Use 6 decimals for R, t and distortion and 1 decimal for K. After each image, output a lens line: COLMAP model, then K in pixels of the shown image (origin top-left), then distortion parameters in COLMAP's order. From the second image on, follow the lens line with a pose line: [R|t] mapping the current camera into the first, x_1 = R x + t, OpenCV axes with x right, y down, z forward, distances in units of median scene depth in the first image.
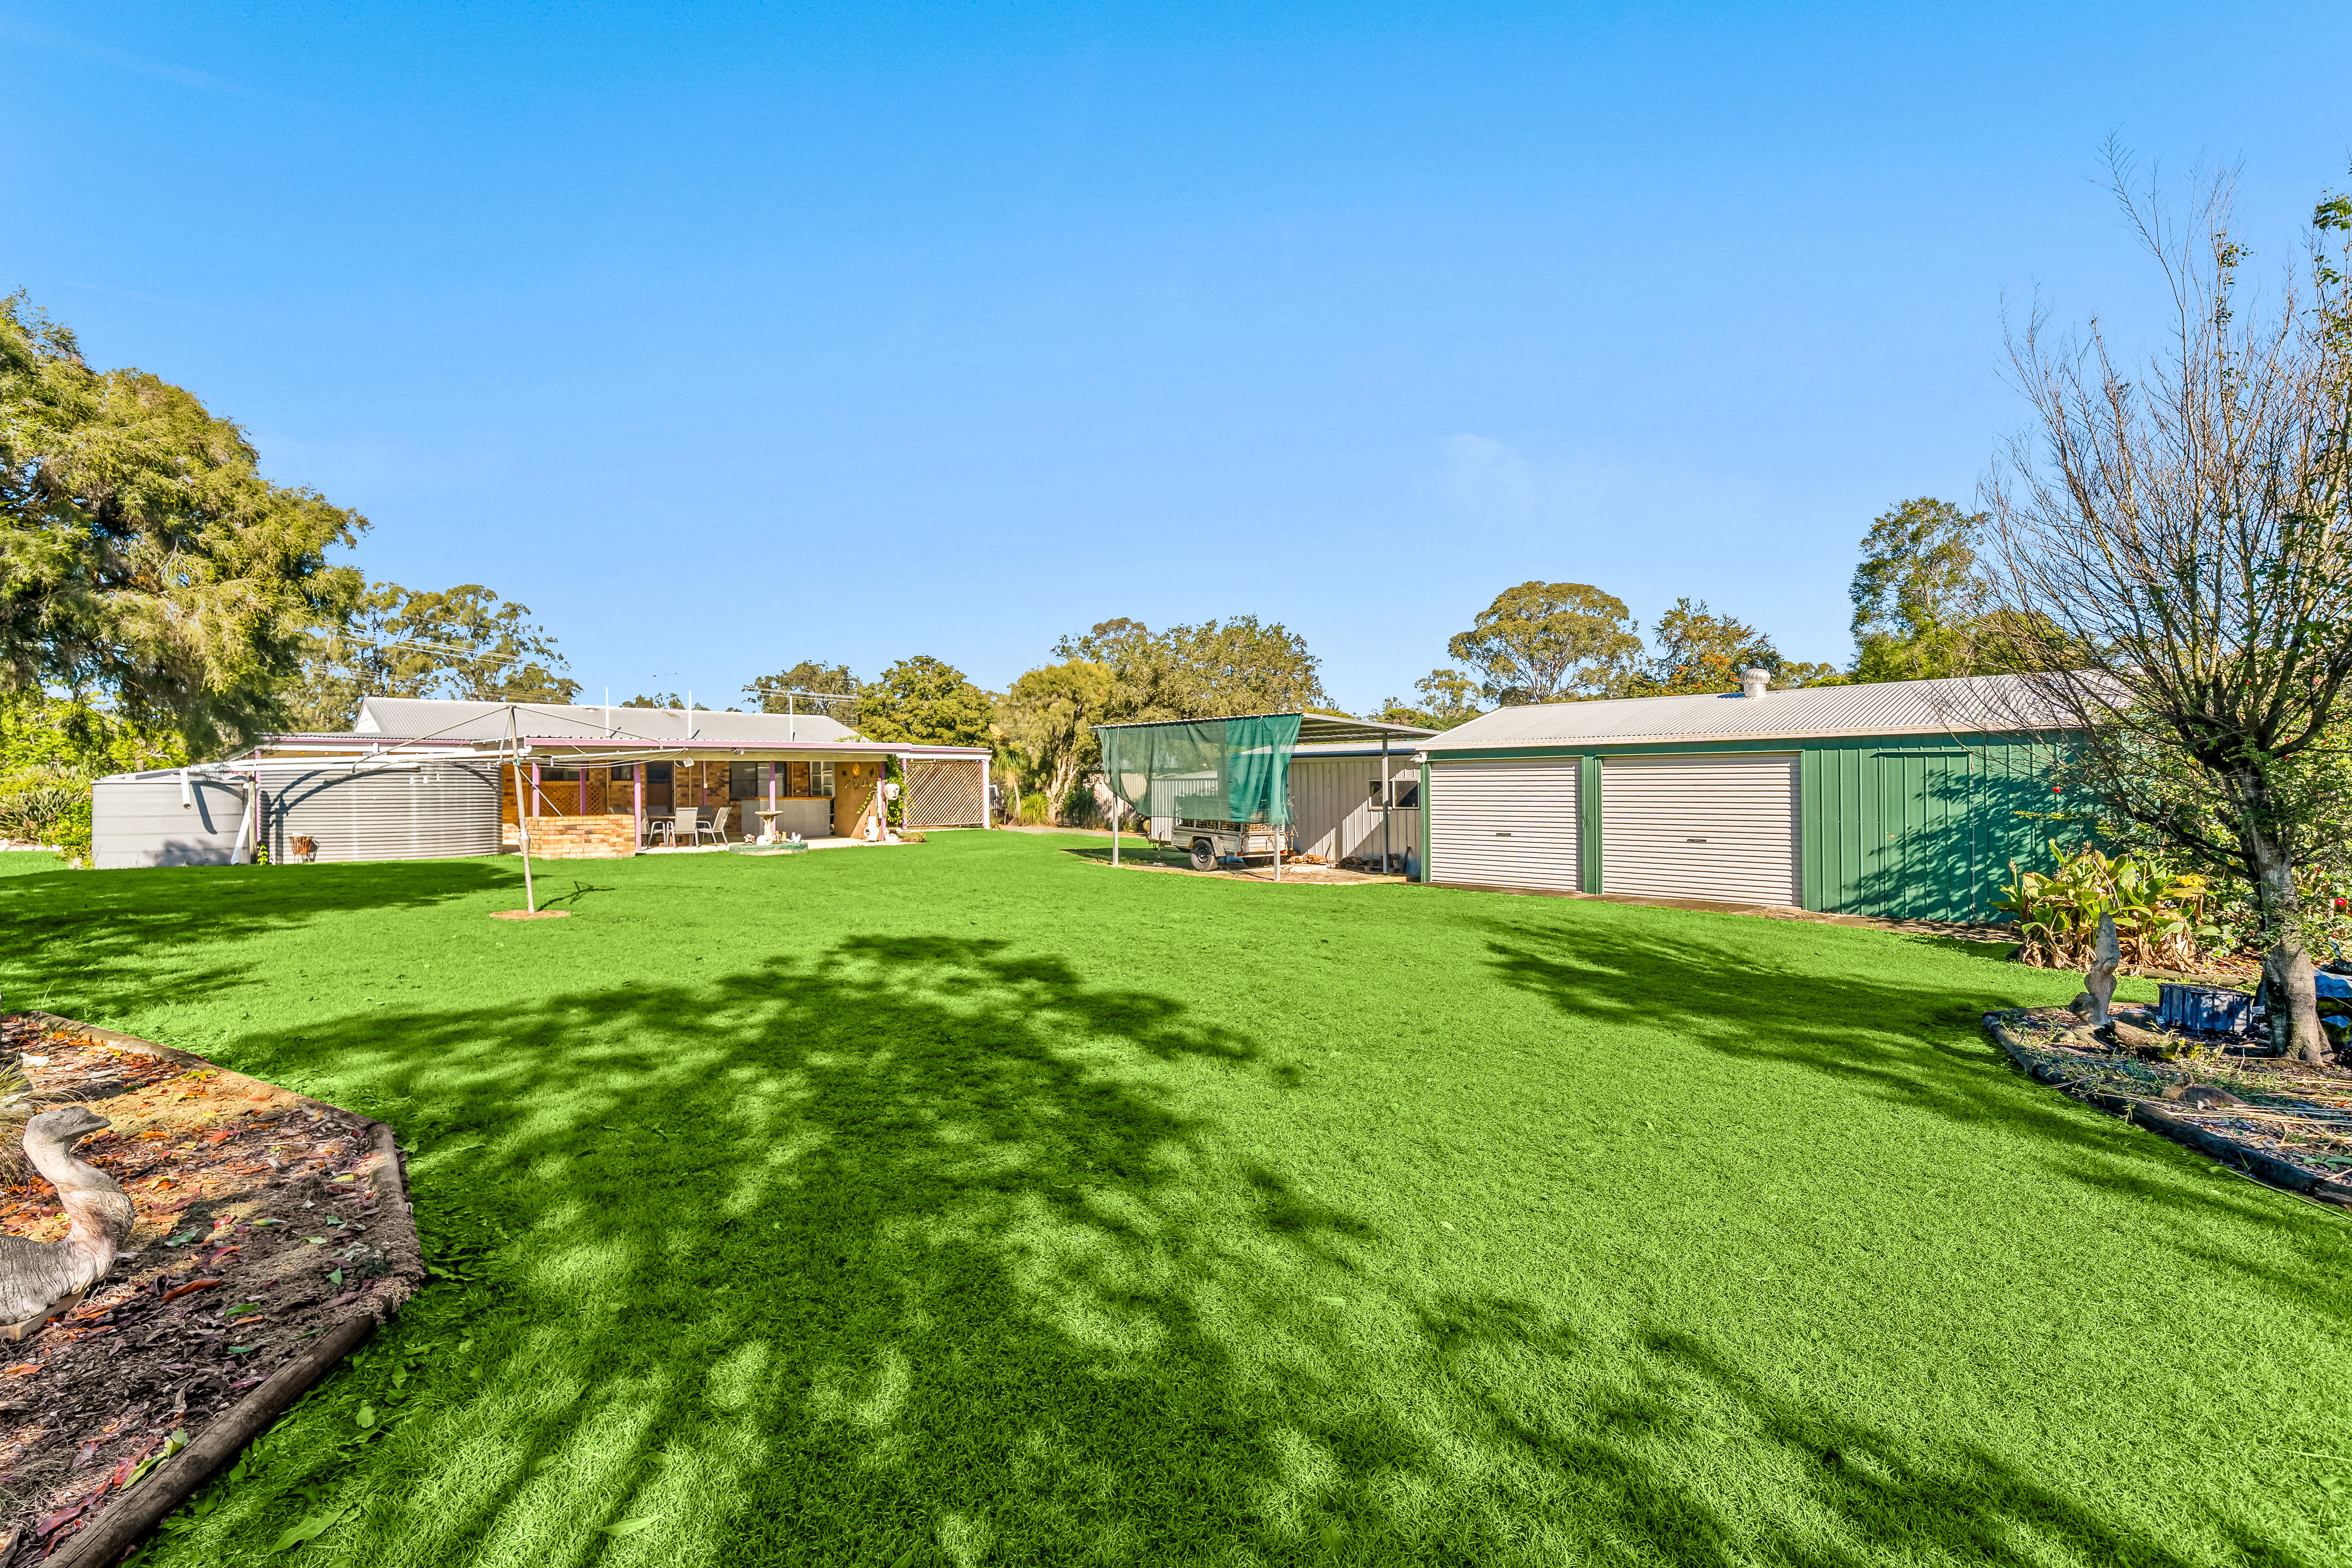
lens RADIAL K [[993.2, 0, 1171.3], [0, 993.2, 779.7], [0, 0, 1]] dist [0.004464, 0.000014]
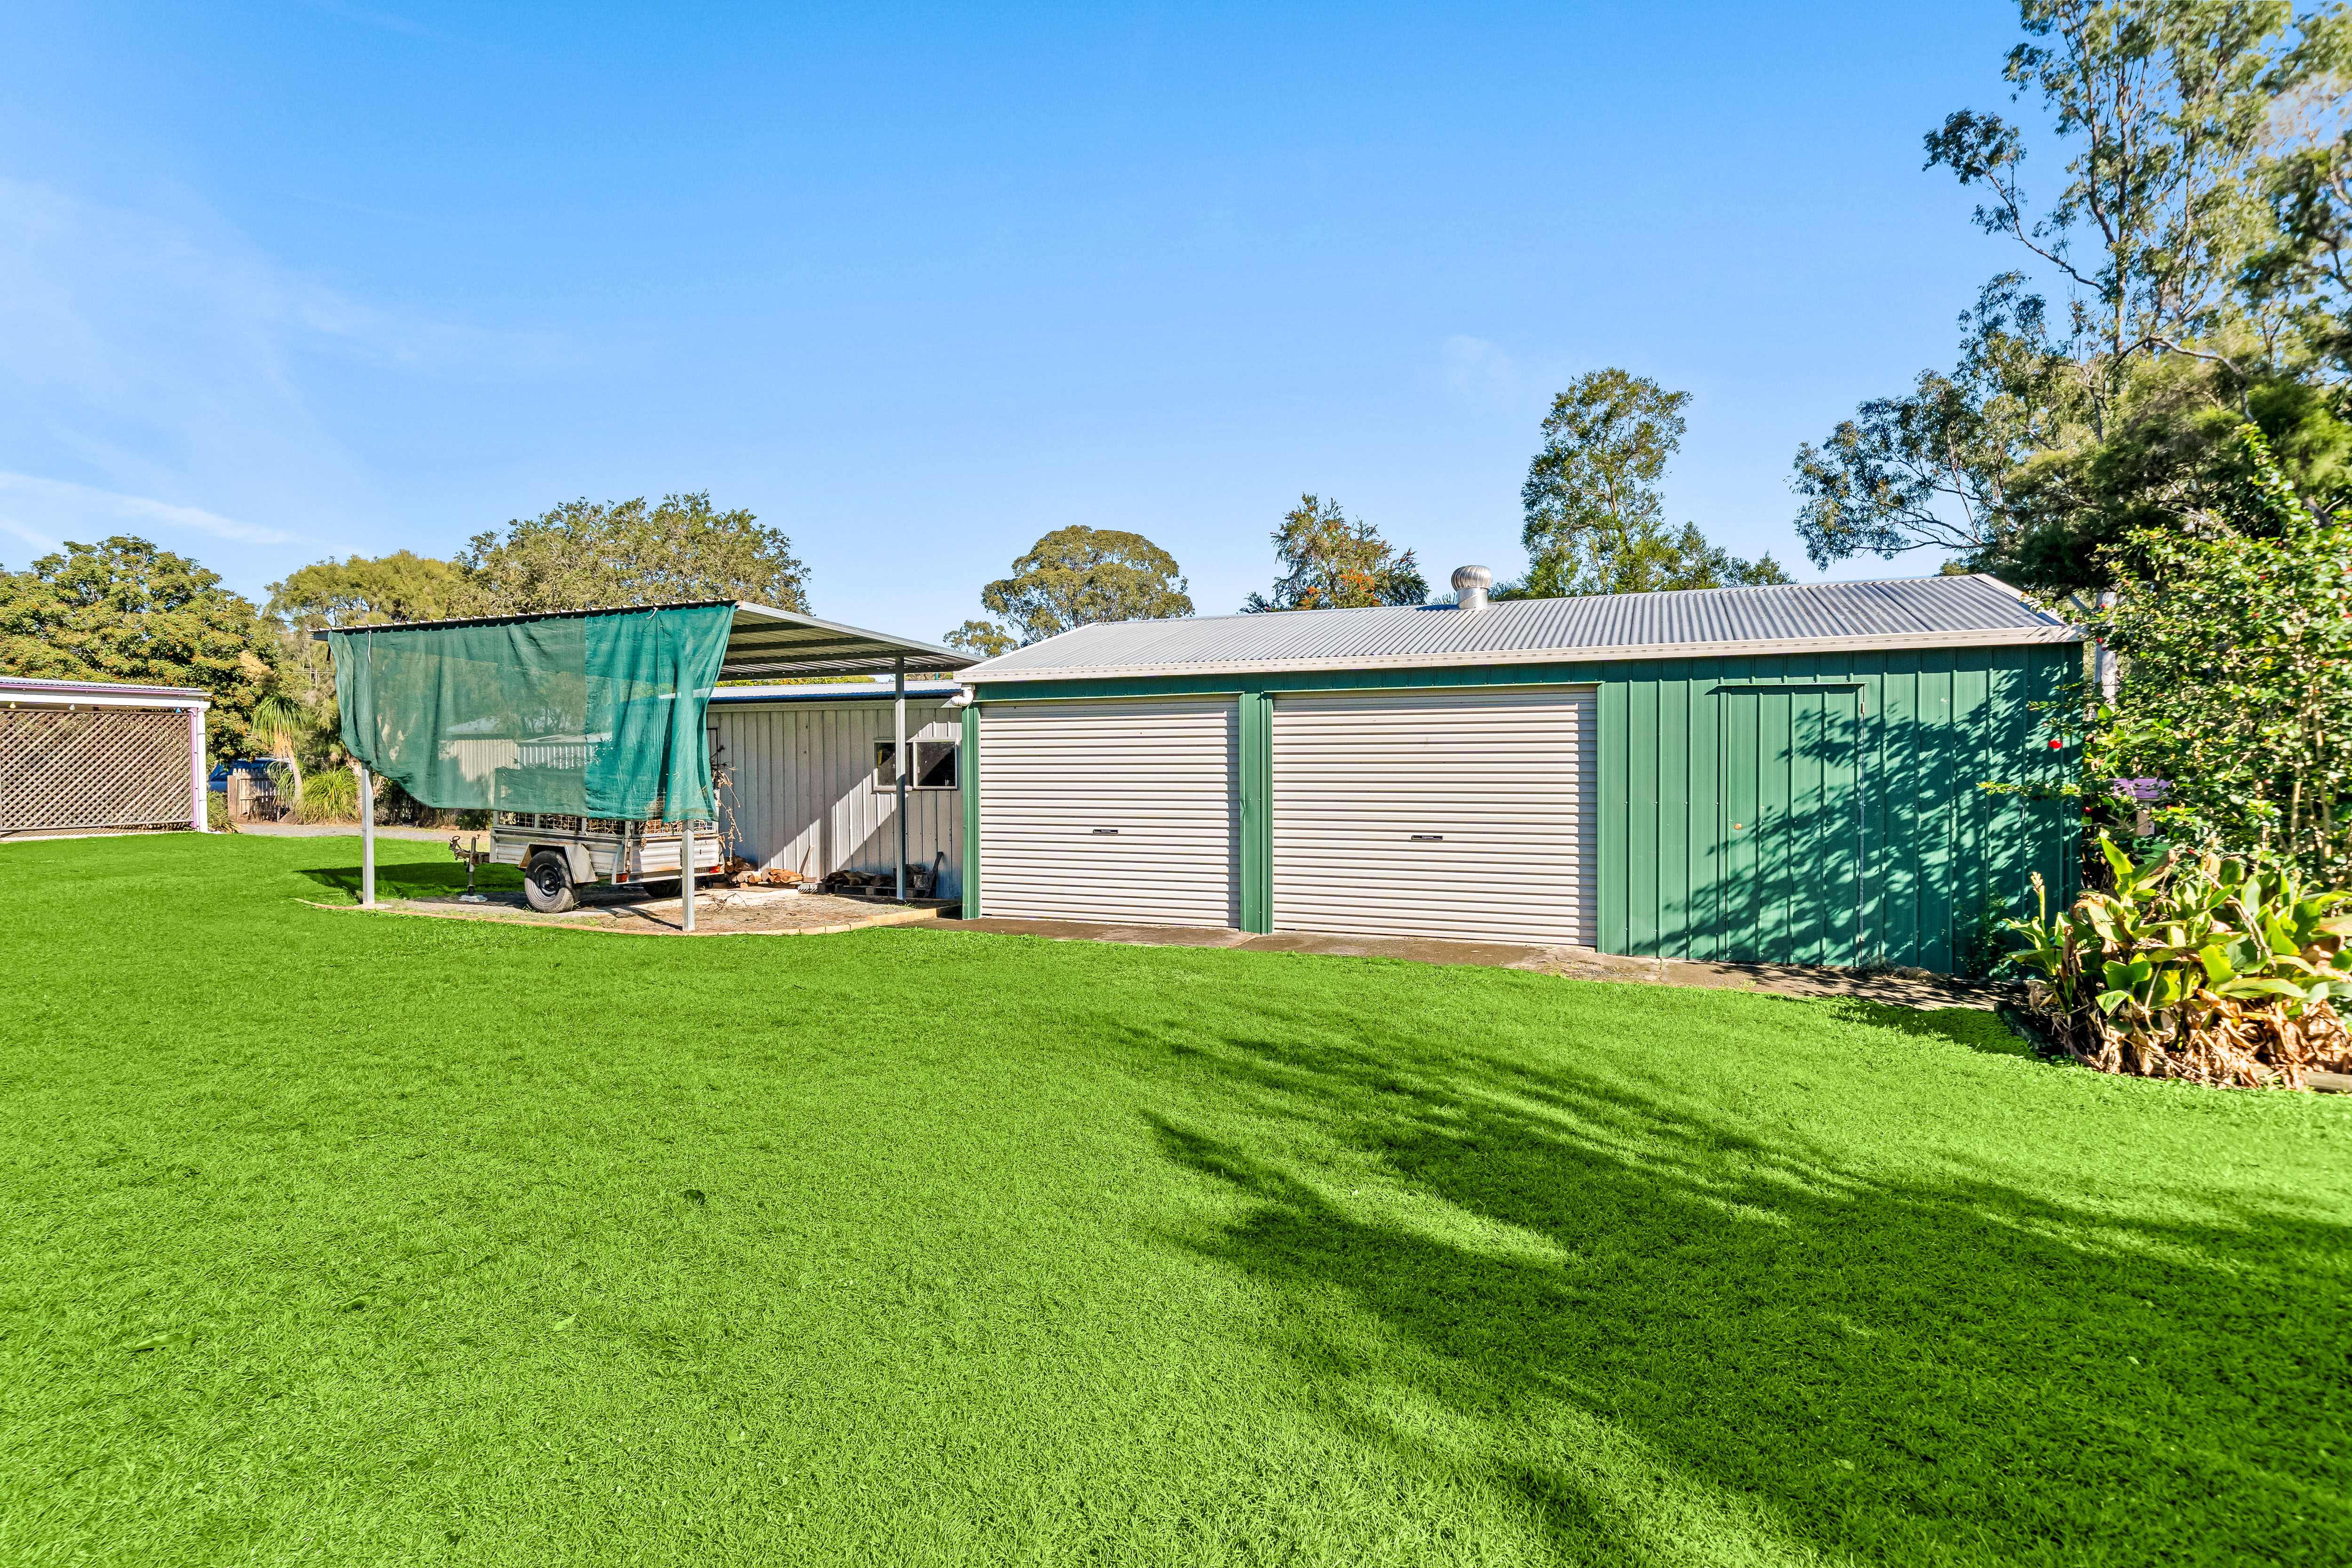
lens RADIAL K [[1211.4, 0, 1173.4], [0, 1211.4, 759.9], [0, 0, 1]] dist [-0.047026, 0.000439]
pose [[0.909625, -0.001631, 0.415428, 0.067393], [-0.000282, 0.999990, 0.004543, 0.009409], [-0.415431, -0.004250, 0.909615, 0.292476]]
